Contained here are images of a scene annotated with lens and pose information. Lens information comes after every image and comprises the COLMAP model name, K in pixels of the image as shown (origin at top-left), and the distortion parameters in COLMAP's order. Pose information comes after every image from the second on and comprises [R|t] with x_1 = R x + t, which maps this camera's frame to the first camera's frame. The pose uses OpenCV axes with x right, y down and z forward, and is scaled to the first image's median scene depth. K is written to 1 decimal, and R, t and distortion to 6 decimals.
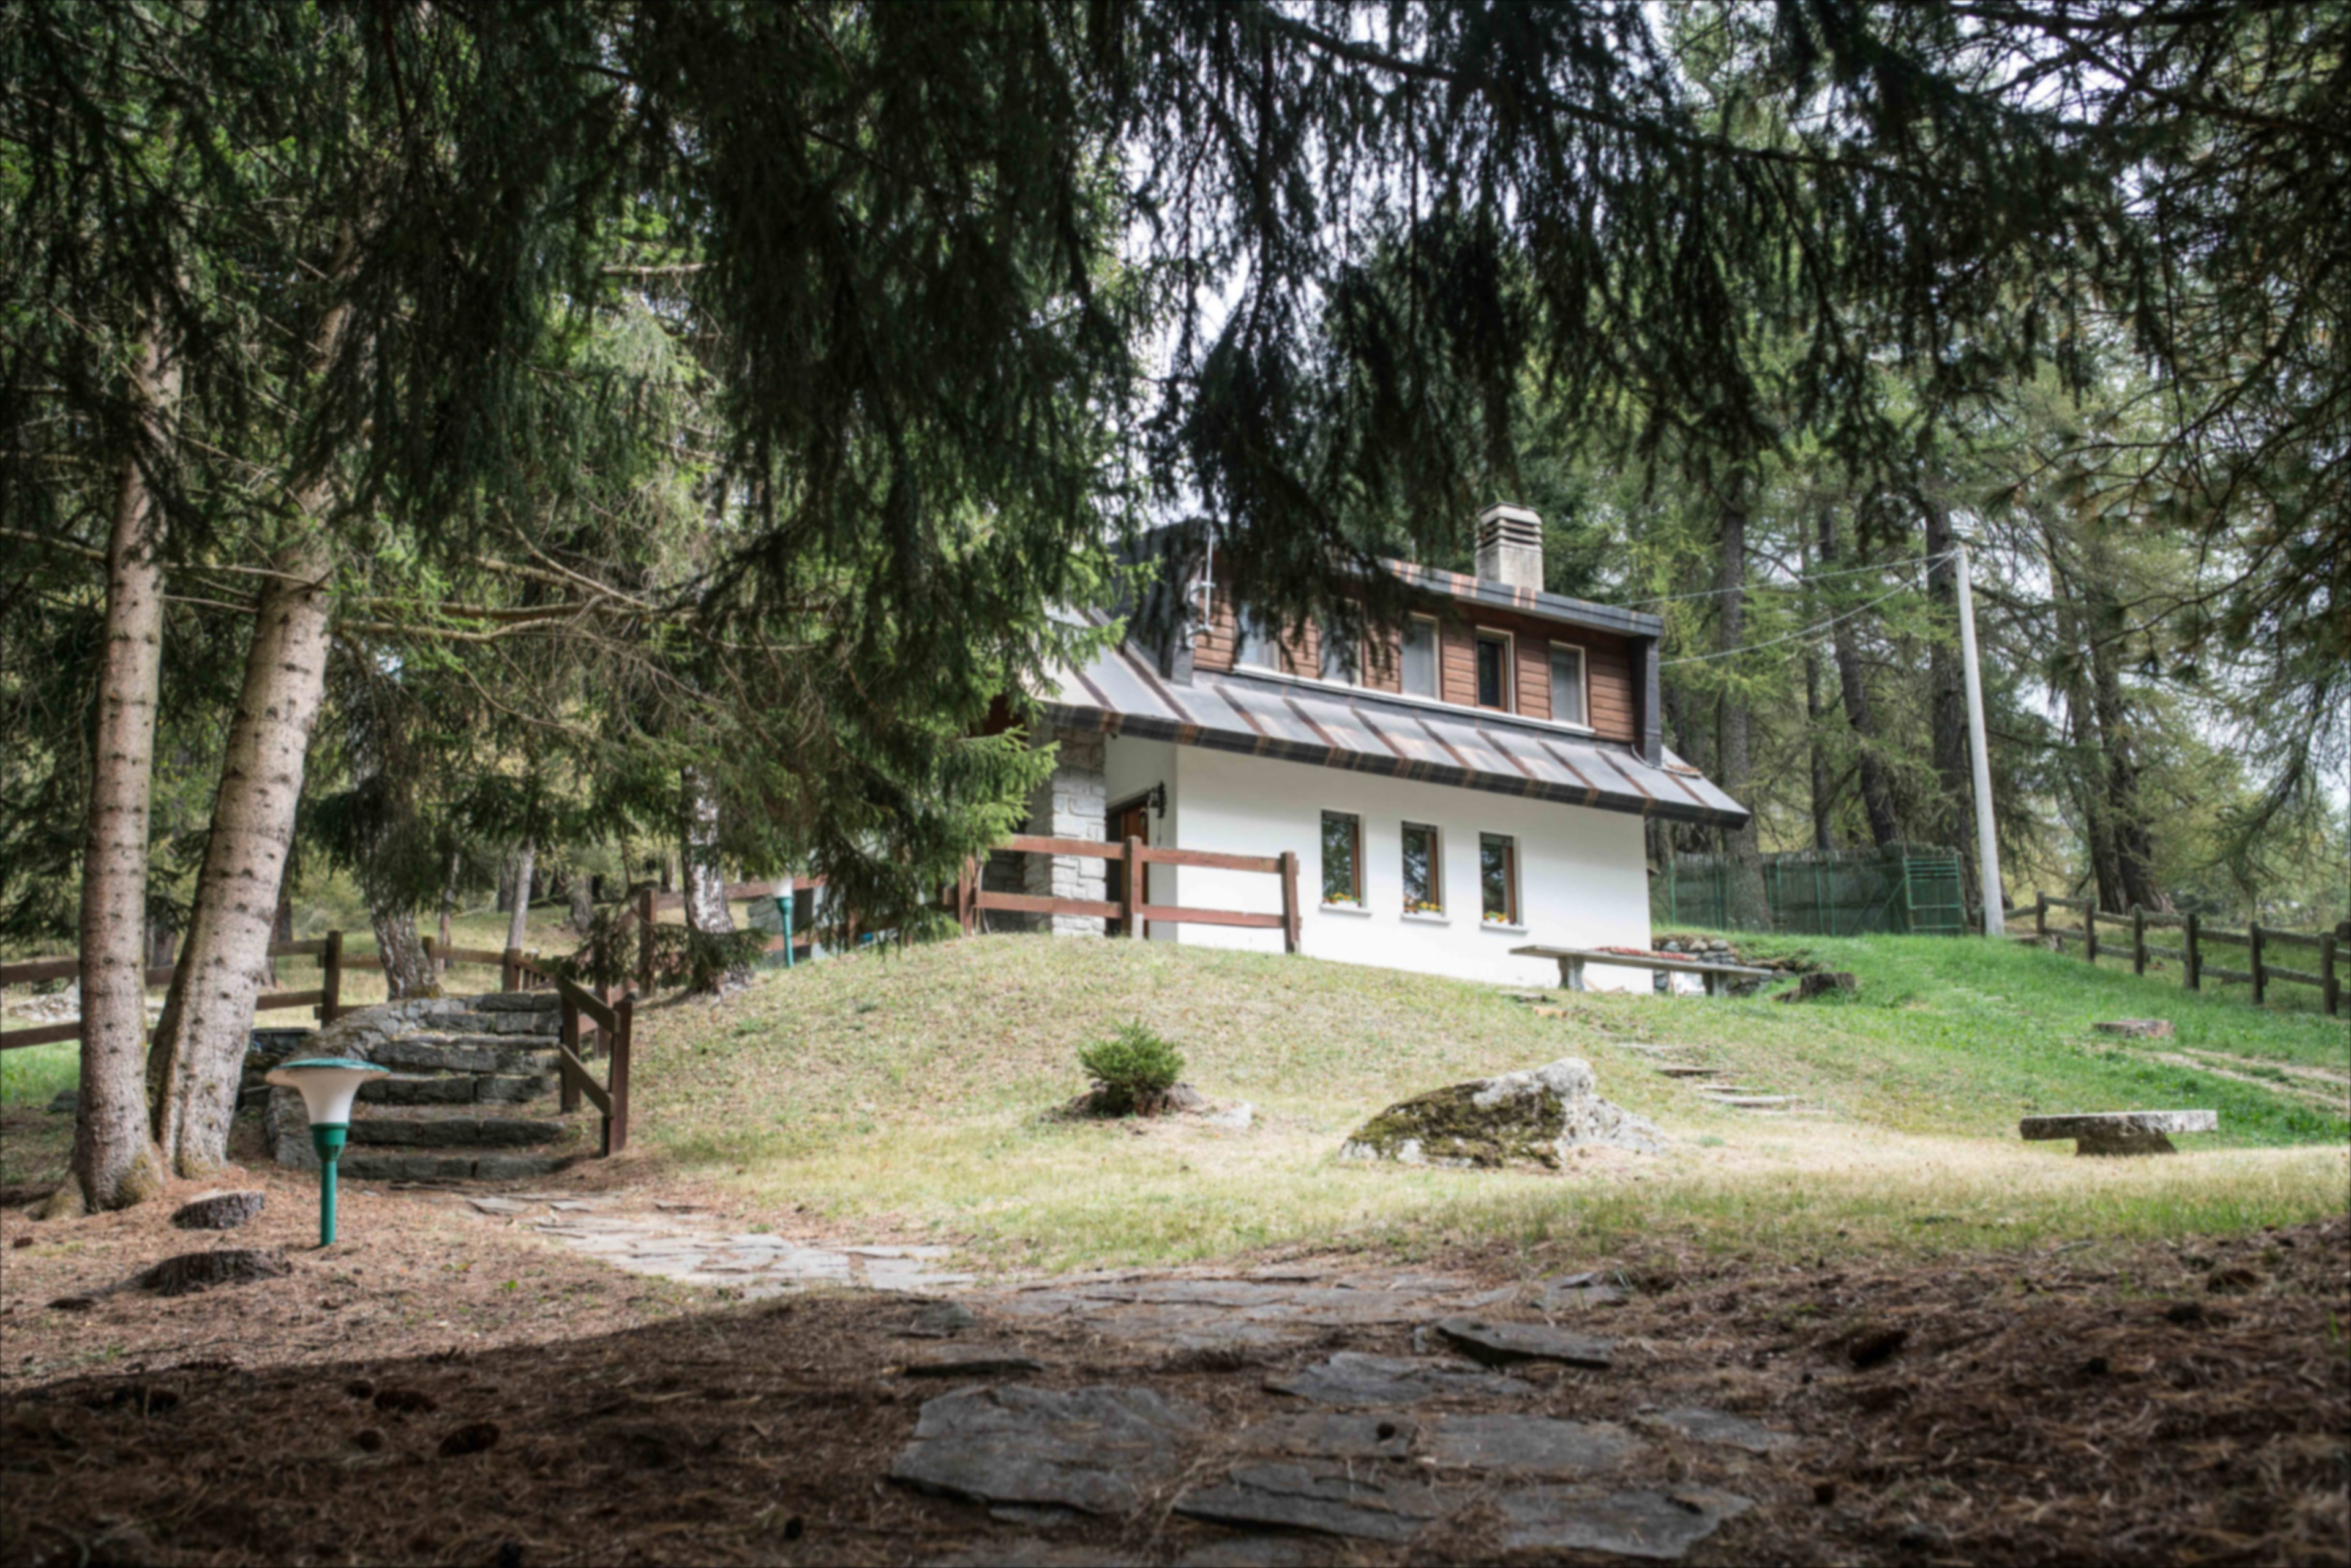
lens RADIAL K [[2140.3, 0, 1175.5], [0, 2140.3, 784.0], [0, 0, 1]] dist [-0.084478, 0.001701]
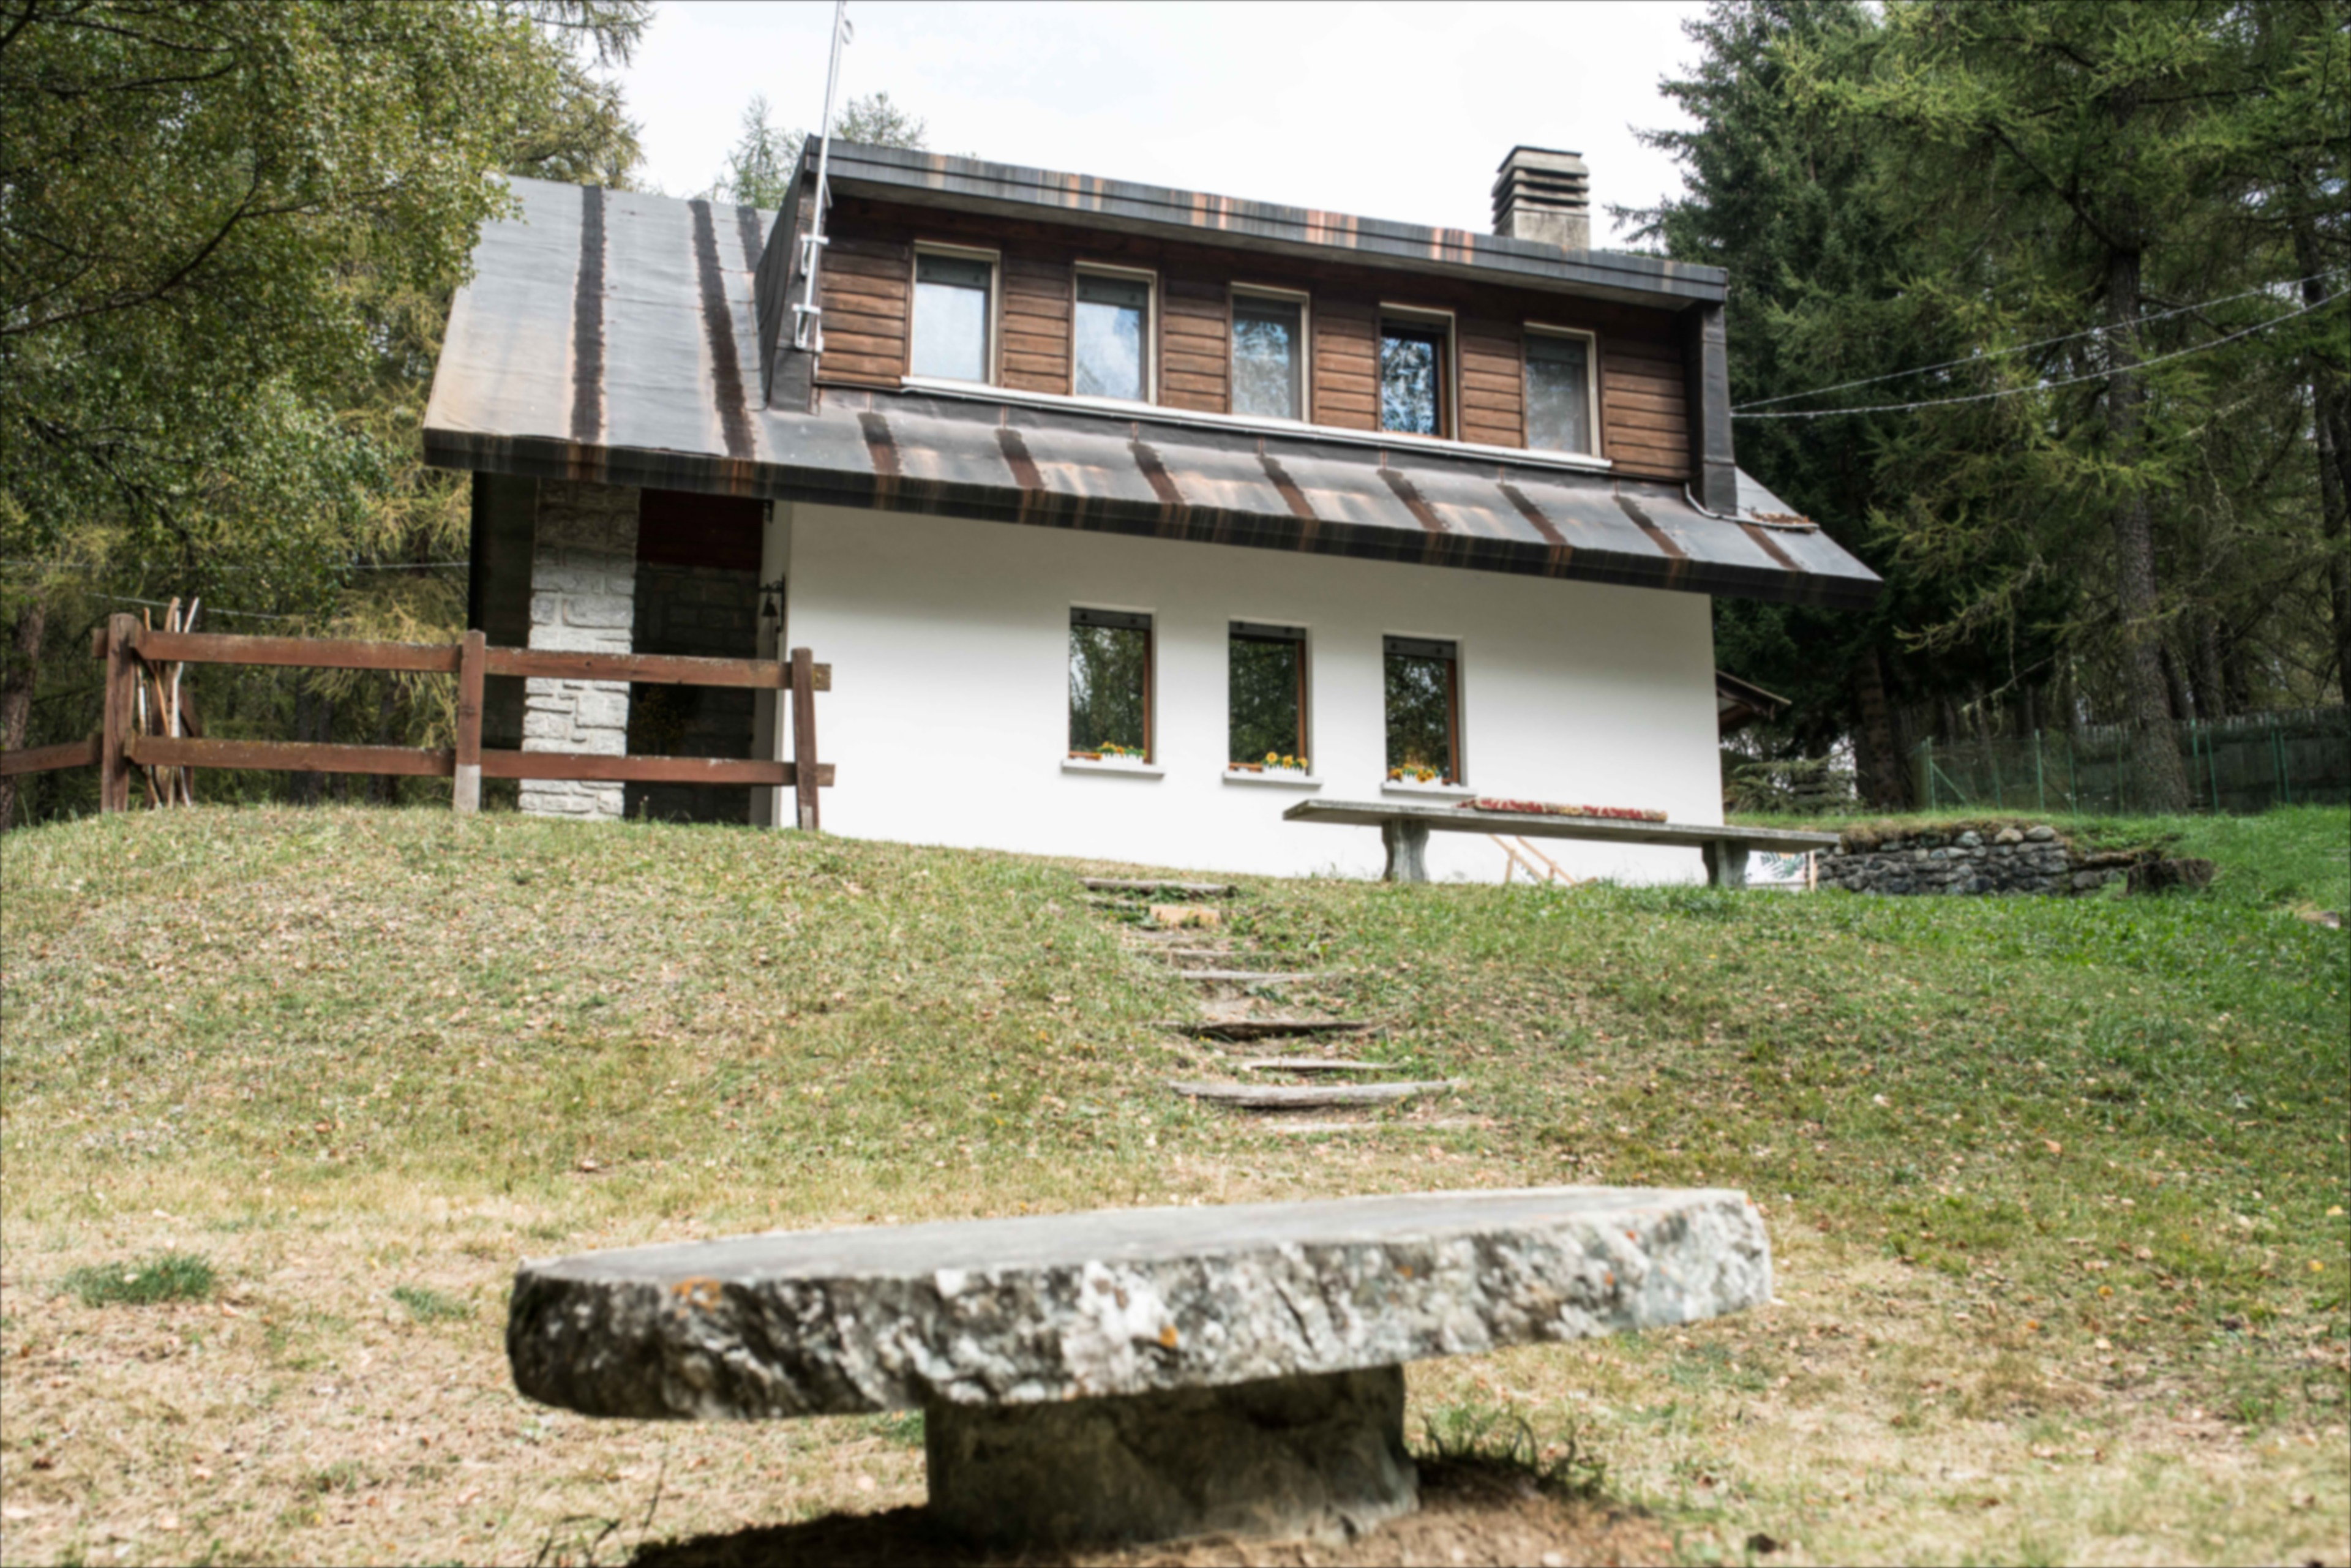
lens RADIAL K [[2140.3, 0, 1175.5], [0, 2140.3, 784.0], [0, 0, 1]] dist [-0.084478, 0.001701]
pose [[0.962625, -0.051182, -0.265958, 0.238803], [0.055352, 0.998433, 0.008200, 0.055236], [0.265122, -0.022615, 0.963950, 0.393754]]
